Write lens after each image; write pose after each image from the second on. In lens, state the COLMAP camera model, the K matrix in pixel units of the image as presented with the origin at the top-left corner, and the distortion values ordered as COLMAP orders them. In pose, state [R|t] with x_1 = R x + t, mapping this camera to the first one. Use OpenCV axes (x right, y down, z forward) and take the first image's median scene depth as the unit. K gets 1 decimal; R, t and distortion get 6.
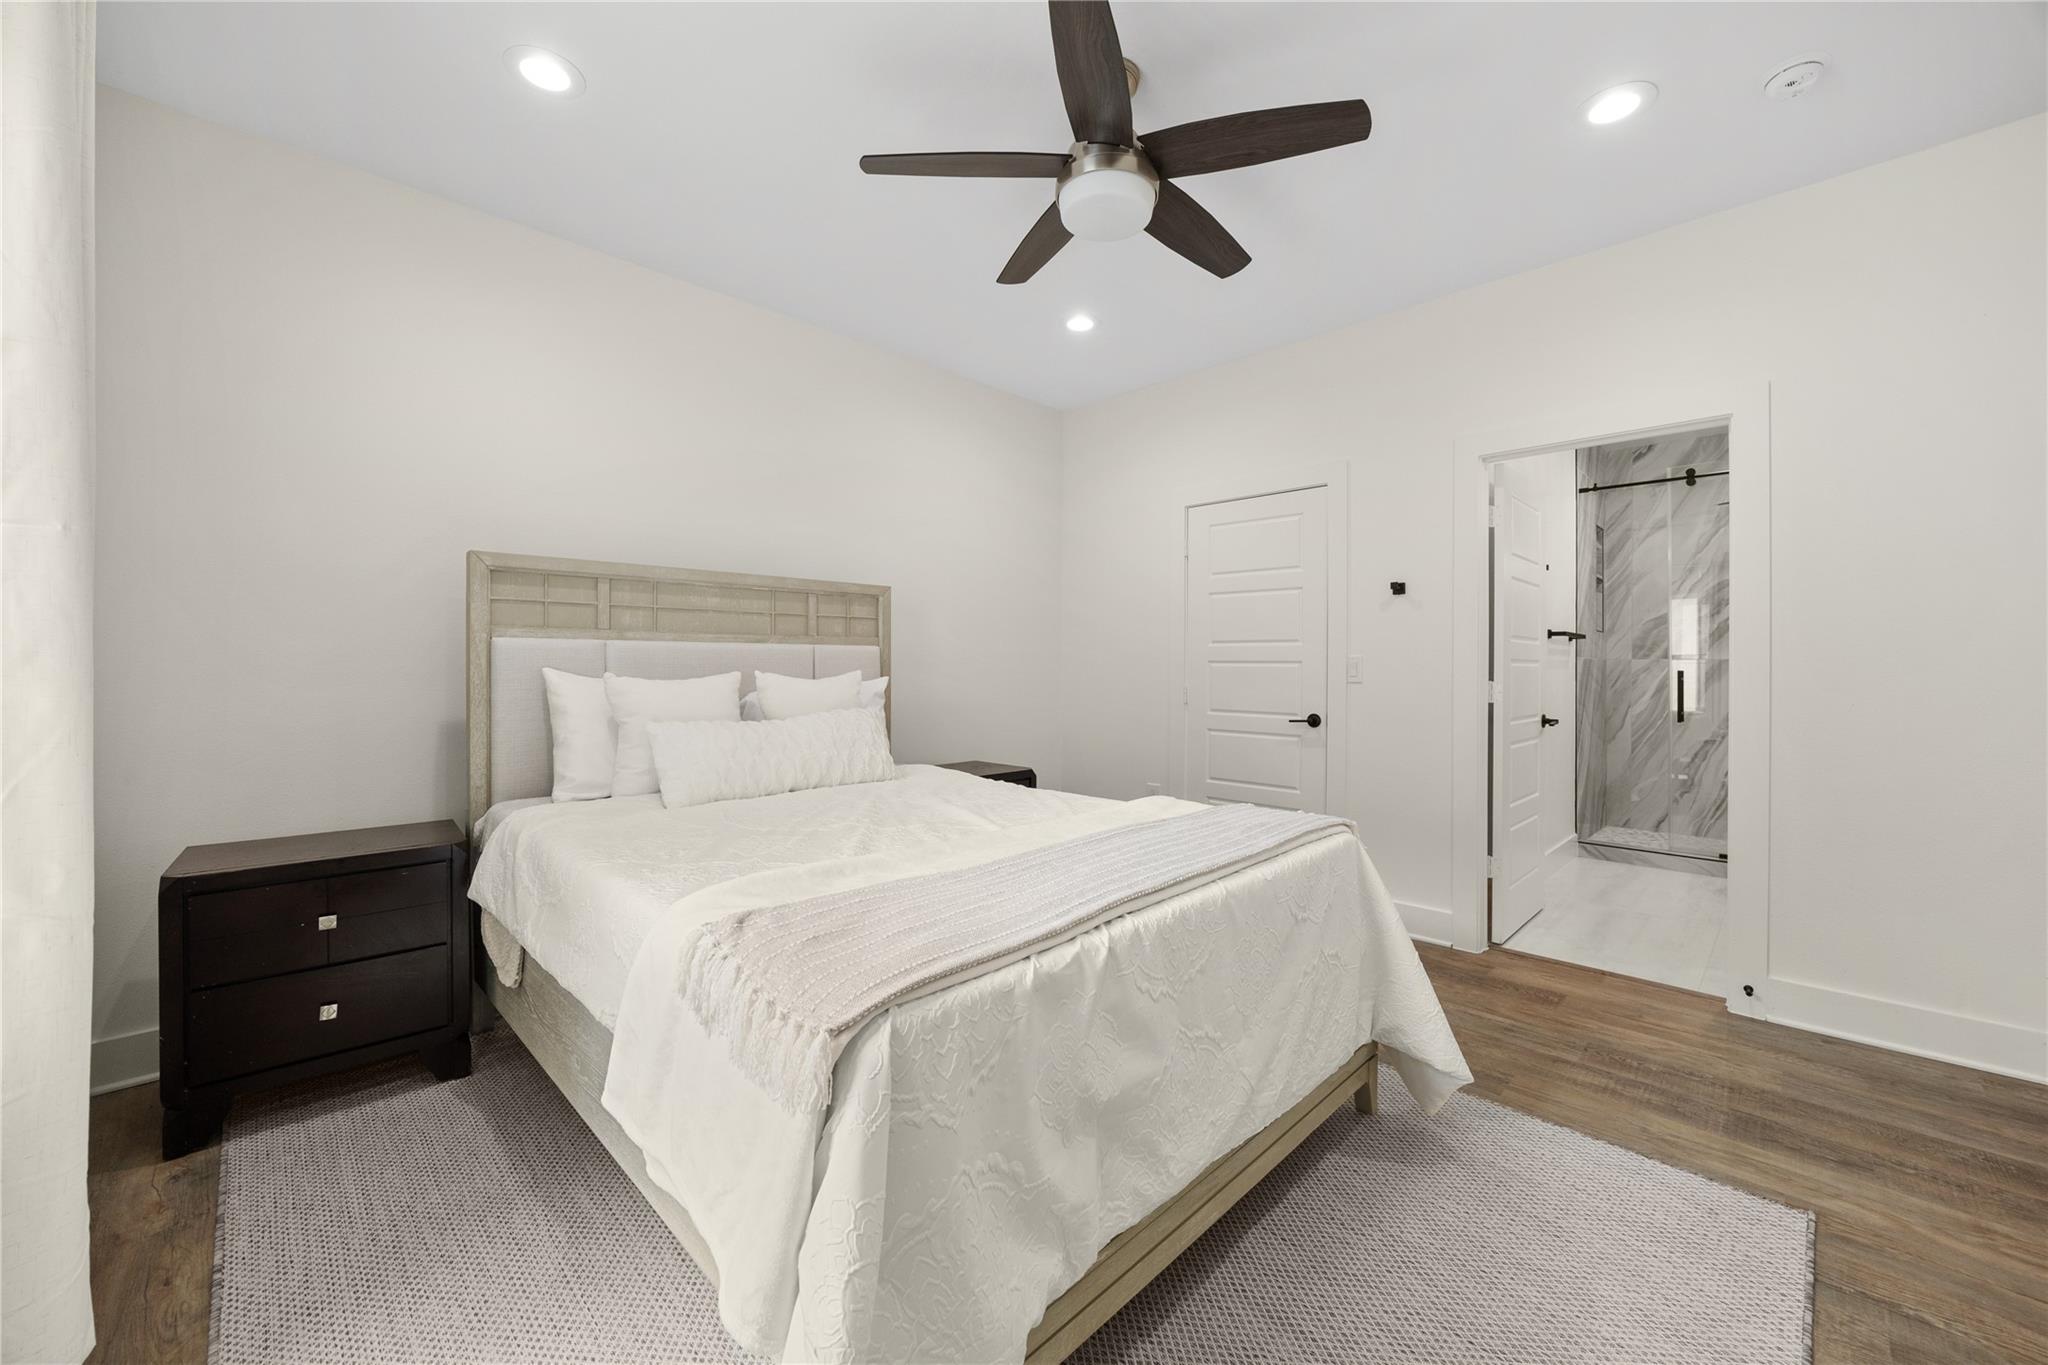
lens RADIAL K [[782.6, 0, 1015.4], [0, 782.6, 669.1], [0, 0, 1]] dist [-0.003497, 0.000107]
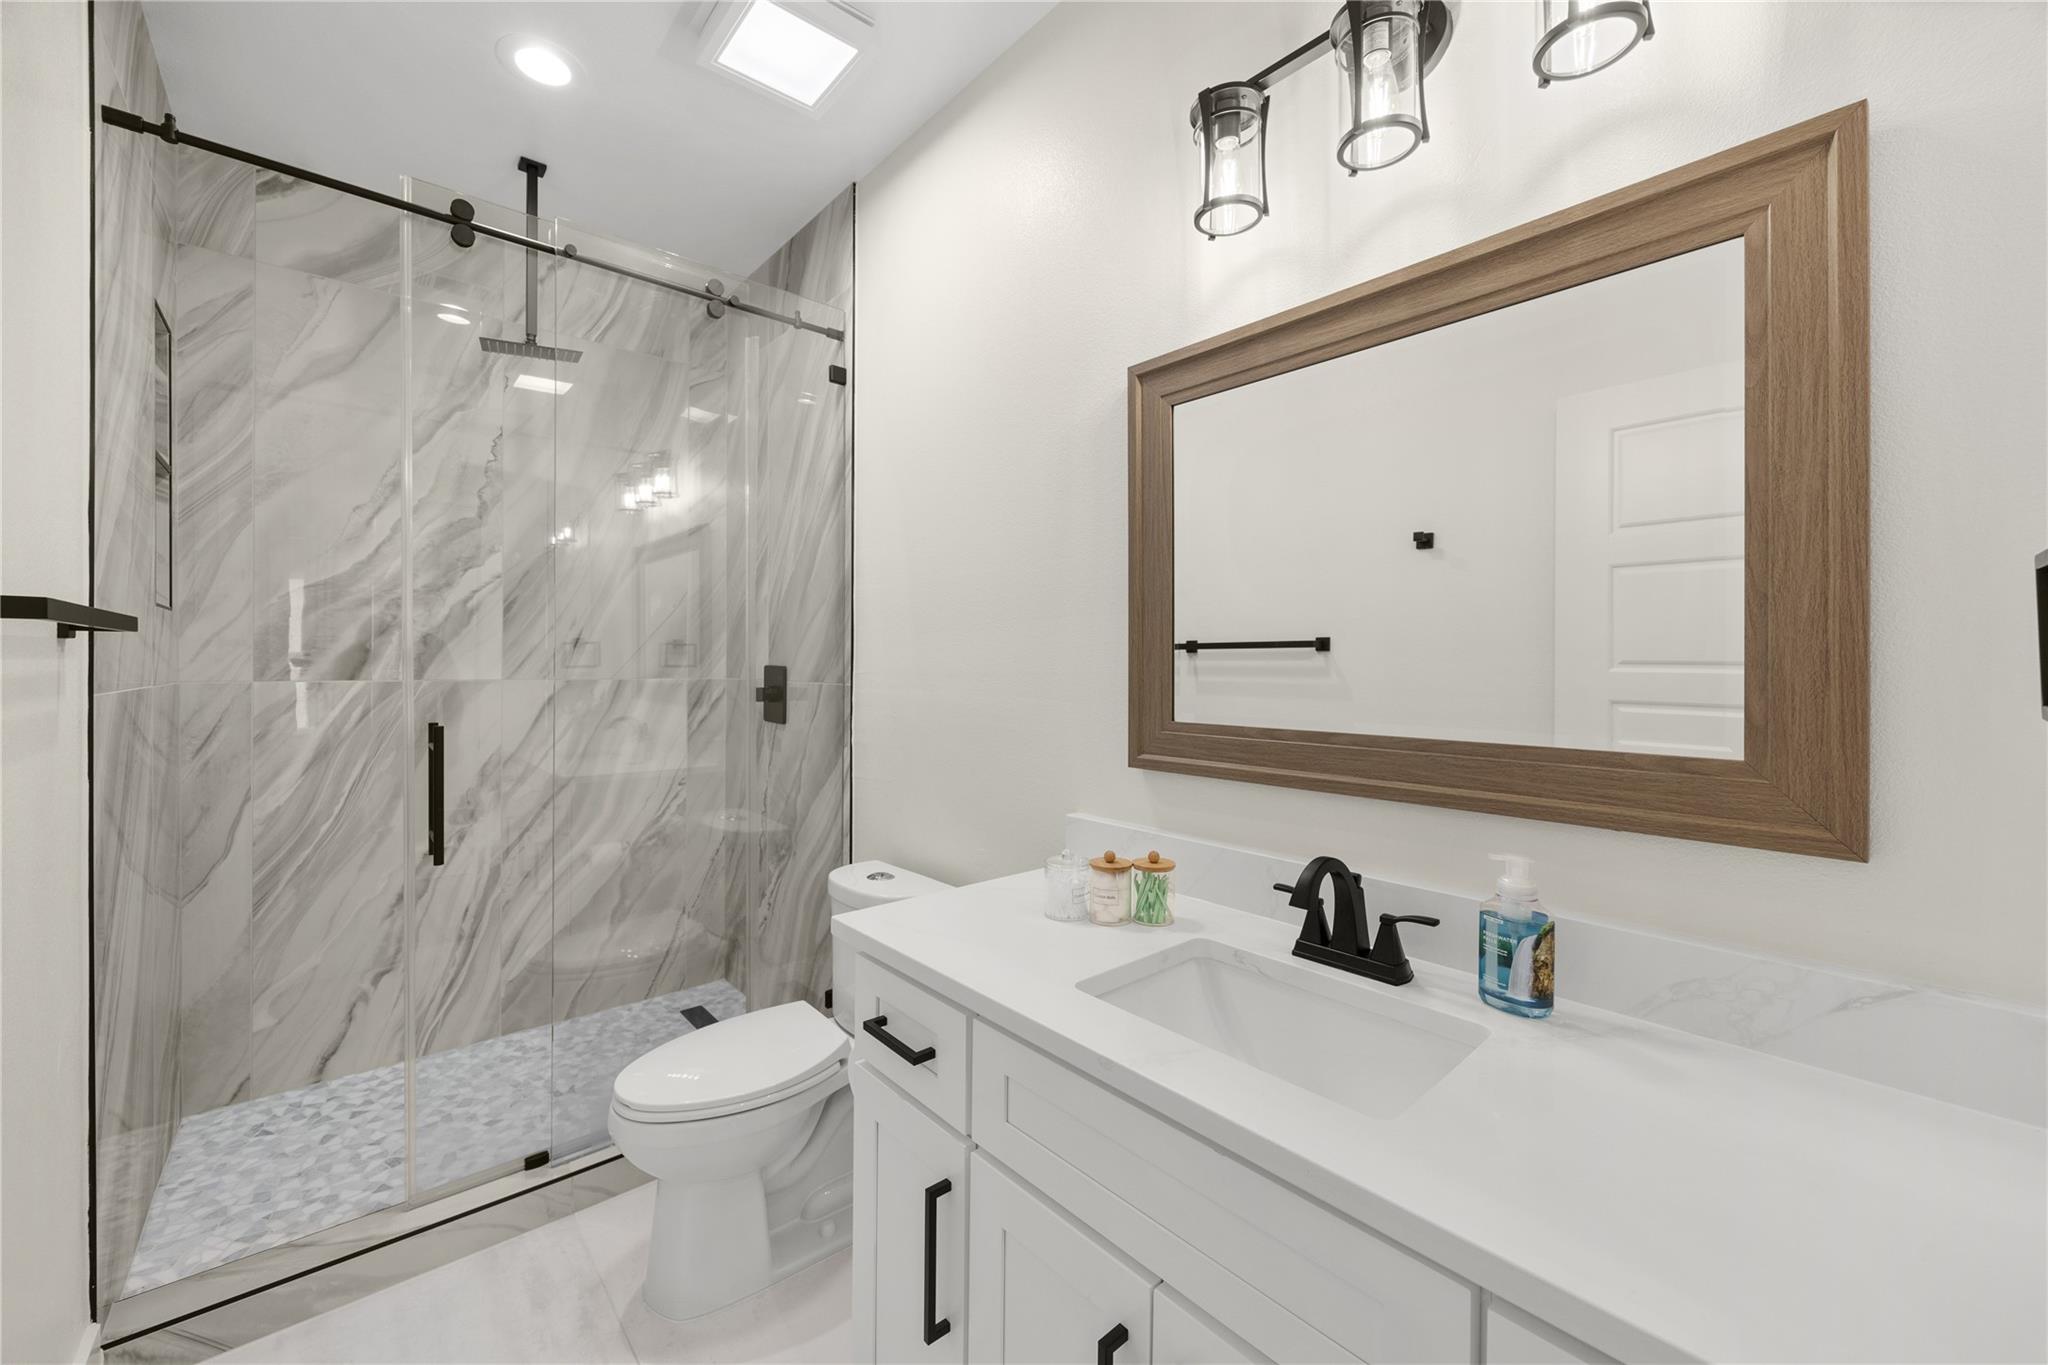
lens RADIAL K [[782.6, 0, 1014.7], [0, 782.6, 661.3], [0, 0, 1]] dist [-0.003497, 0.000107]
pose [[0.065022, -0.002468, 0.997881, 0.412767], [-0.001037, 0.999996, 0.002541, -0.024785], [-0.997883, -0.001200, 0.065019, 0.581298]]
